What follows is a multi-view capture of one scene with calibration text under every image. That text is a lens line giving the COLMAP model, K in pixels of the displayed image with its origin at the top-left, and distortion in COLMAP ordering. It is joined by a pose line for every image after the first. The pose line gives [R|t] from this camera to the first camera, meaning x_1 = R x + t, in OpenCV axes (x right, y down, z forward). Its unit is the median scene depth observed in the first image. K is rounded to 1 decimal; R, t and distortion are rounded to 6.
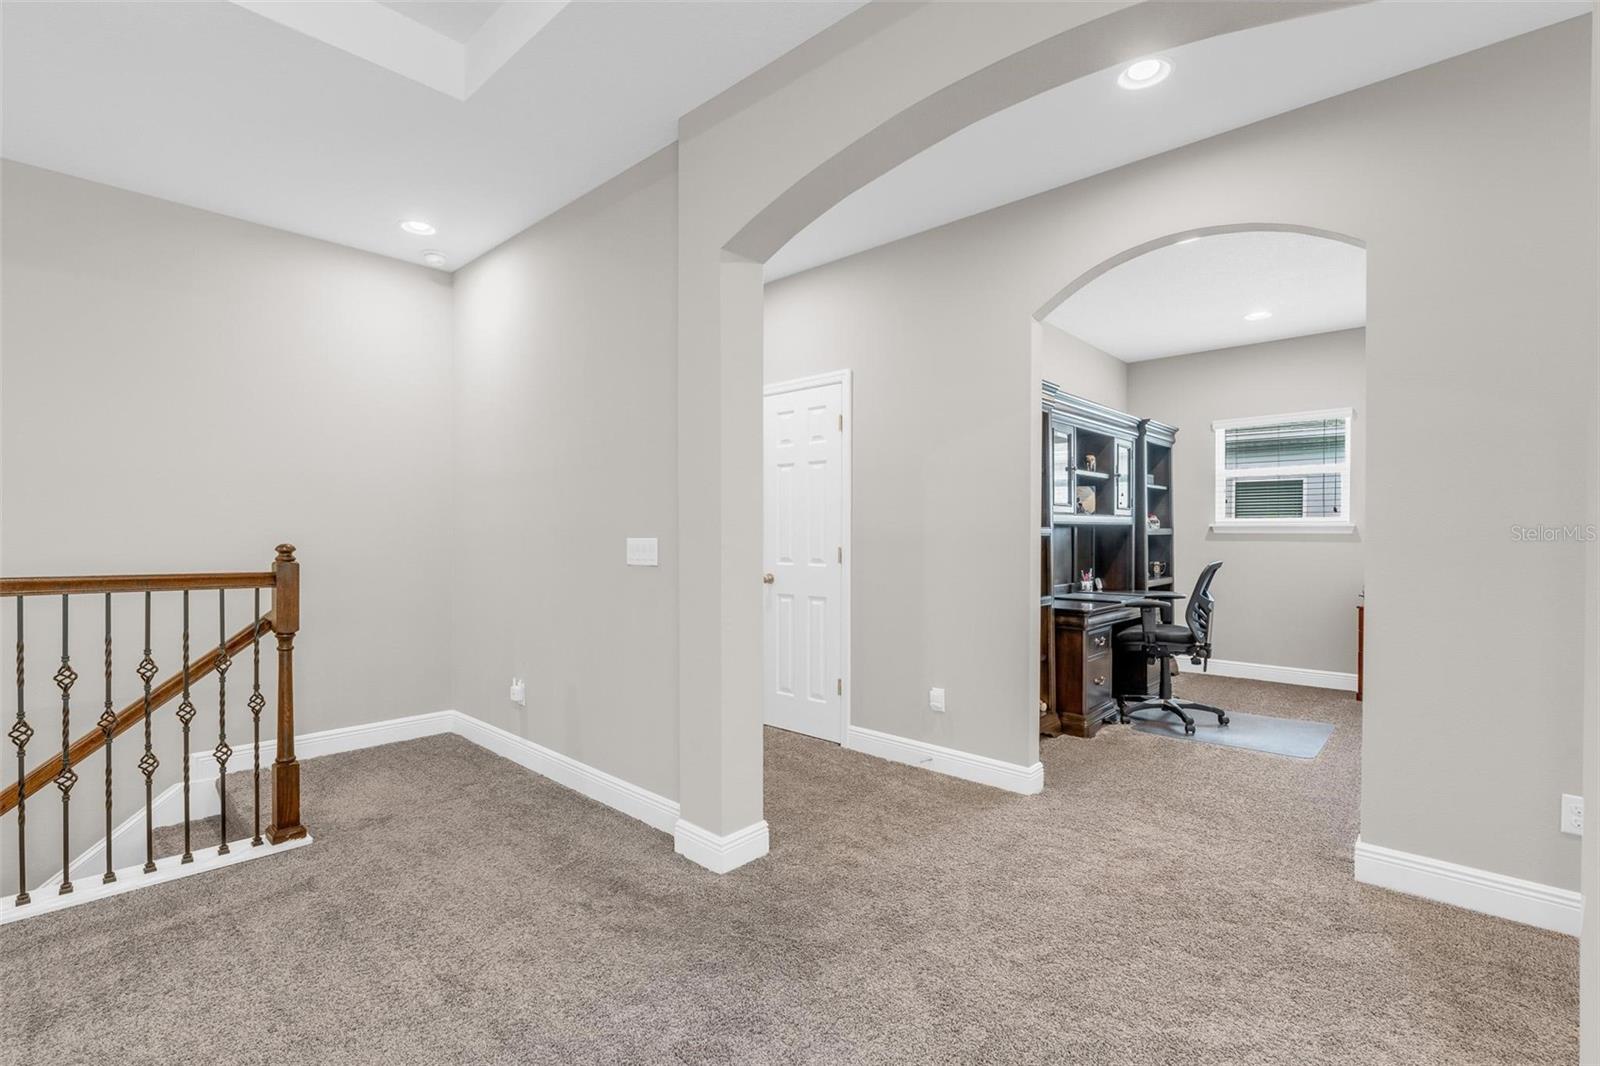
lens RADIAL K [[723.4, 0, 801.3], [0, 723.4, 537.0], [0, 0, 1]] dist [-0.013513, -0.000519]
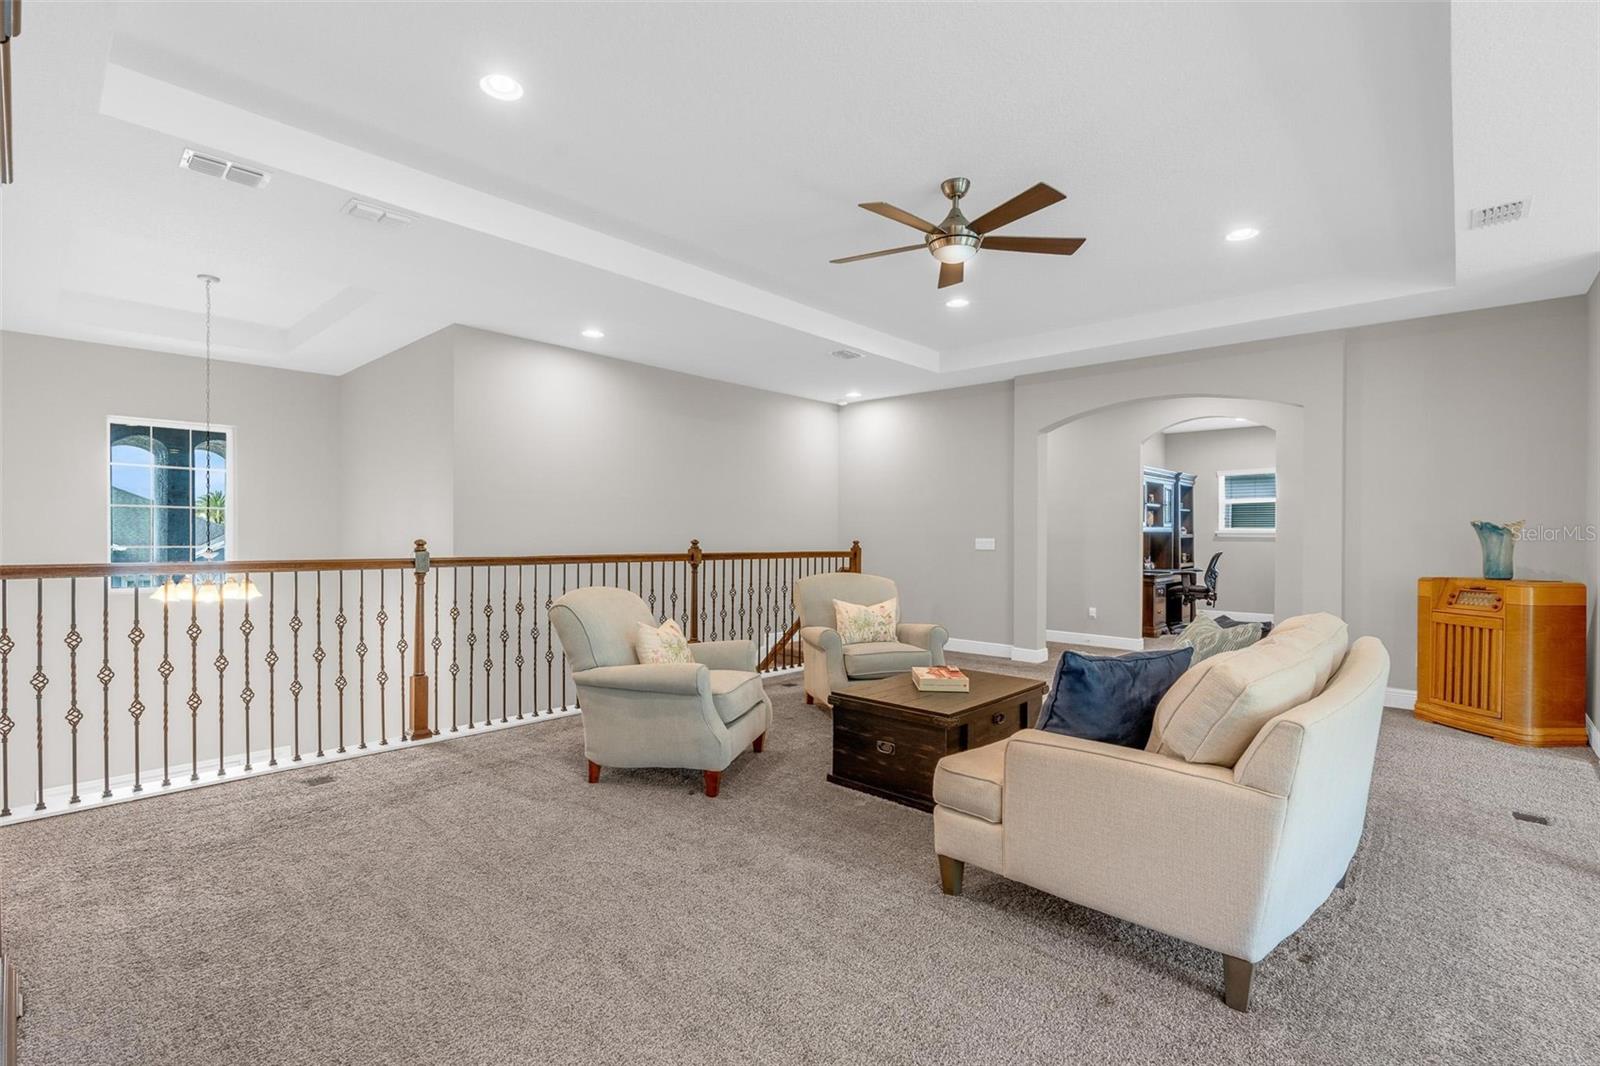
lens RADIAL K [[723.4, 0, 801.6], [0, 723.4, 525.6], [0, 0, 1]] dist [-0.013513, -0.000519]
pose [[0.999967, 0.007987, -0.001490, -0.534602], [-0.008004, 0.999901, -0.011609, -0.005903], [0.001397, 0.011621, 0.999932, -0.920258]]
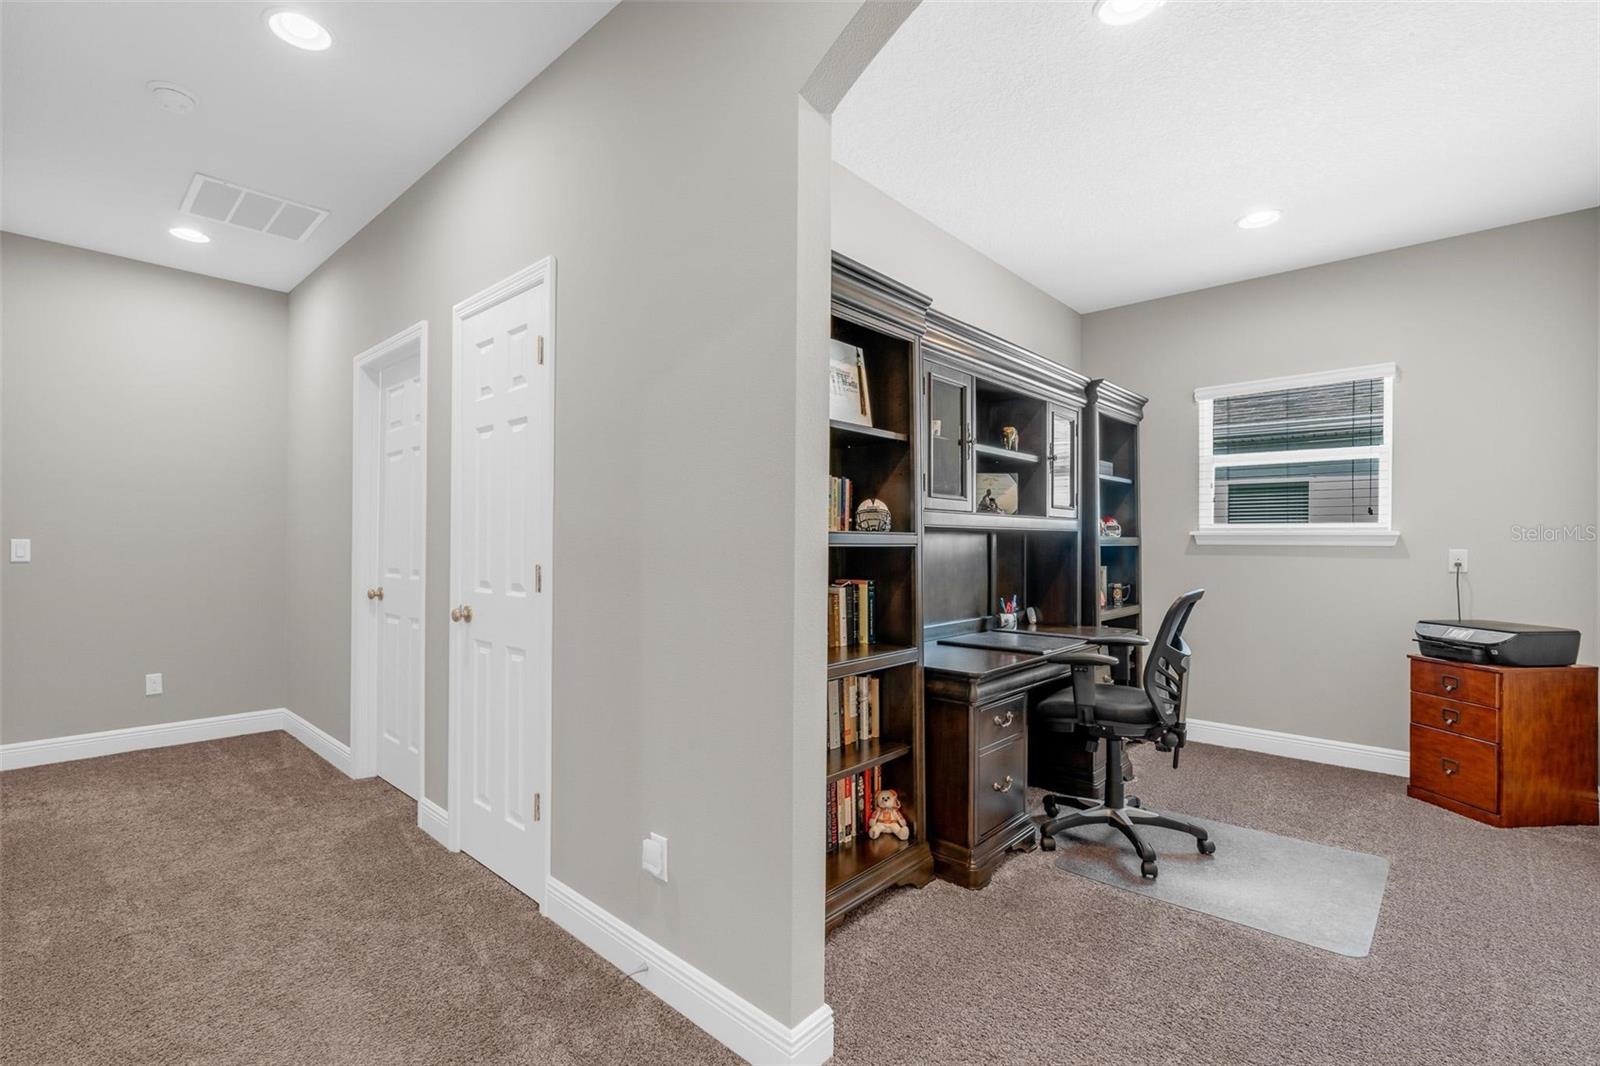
lens RADIAL K [[723.4, 0, 796.7], [0, 723.4, 536.7], [0, 0, 1]] dist [-0.013513, -0.000519]
pose [[0.999982, 0.005833, 0.001200, 0.222507], [-0.005818, 0.999908, -0.012249, -0.002419], [-0.001272, 0.012242, 0.999924, 0.362968]]
